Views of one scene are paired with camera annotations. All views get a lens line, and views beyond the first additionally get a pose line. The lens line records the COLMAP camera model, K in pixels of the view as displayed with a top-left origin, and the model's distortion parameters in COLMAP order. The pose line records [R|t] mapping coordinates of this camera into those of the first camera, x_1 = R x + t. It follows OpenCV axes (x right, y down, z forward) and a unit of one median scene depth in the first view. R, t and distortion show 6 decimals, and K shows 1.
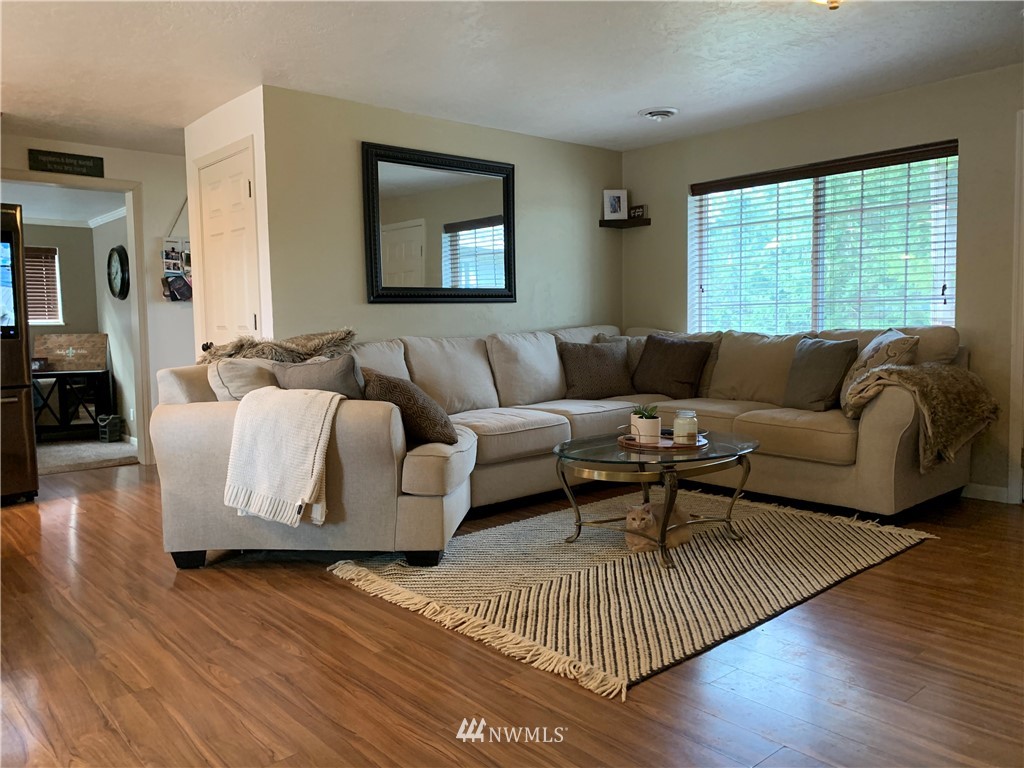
lens RADIAL K [[777.5, 0, 512.0], [0, 777.5, 384.0], [0, 0, 1]] dist [0.090505, -0.157829]
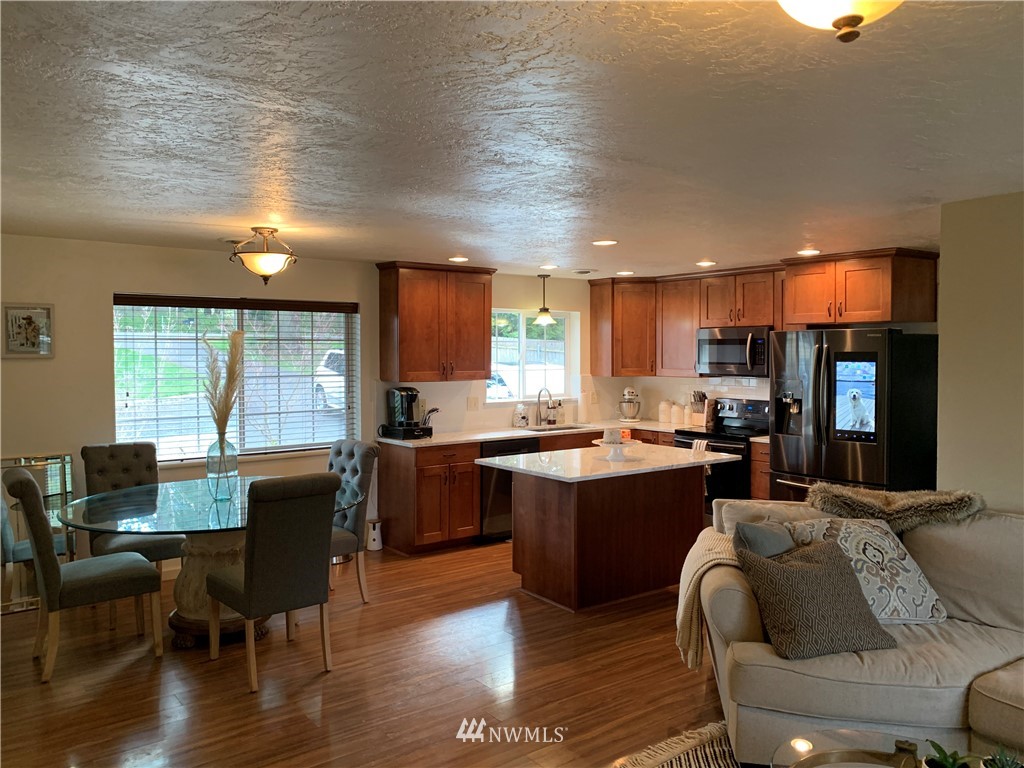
lens RADIAL K [[777.5, 0, 512.0], [0, 777.5, 384.0], [0, 0, 1]] dist [0.090505, -0.157829]
pose [[-0.085914, 0.064008, -0.994244, 0.571775], [-0.075669, 0.994633, 0.070571, -0.188311], [0.993425, 0.081297, -0.080609, 0.559559]]
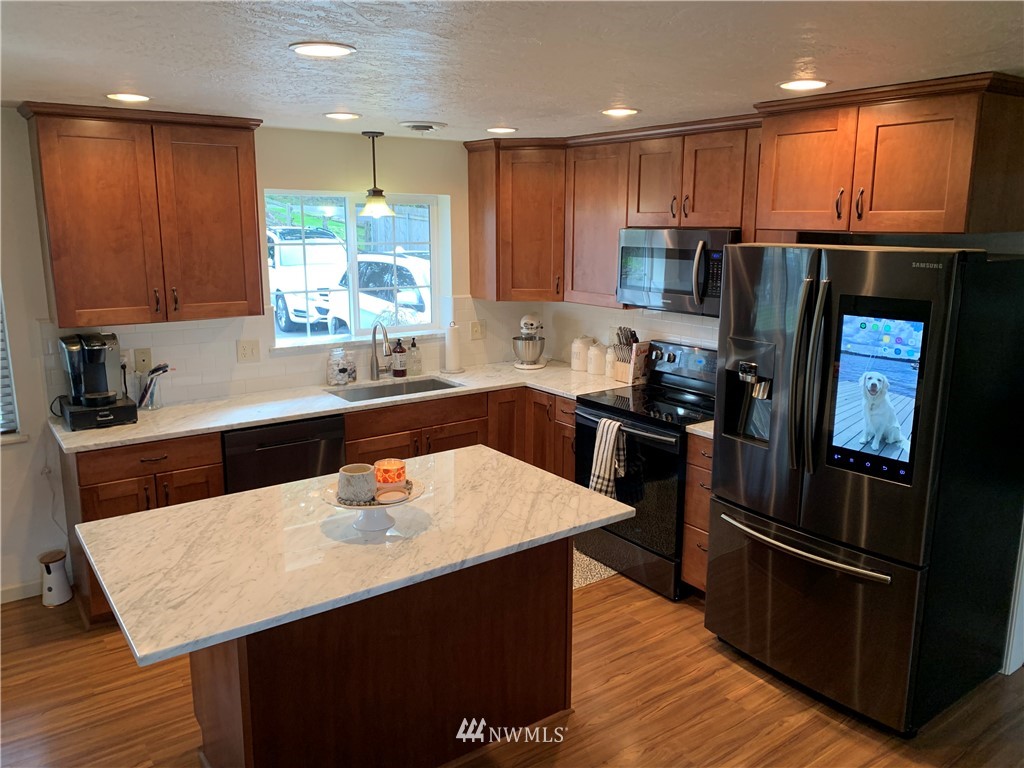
lens RADIAL K [[777.5, 0, 512.0], [0, 777.5, 384.0], [0, 0, 1]] dist [0.090505, -0.157829]
pose [[-0.104383, 0.225100, -0.968728, -0.055626], [-0.081383, 0.968849, 0.233897, -0.243894], [0.991202, 0.103253, -0.082812, 0.759588]]
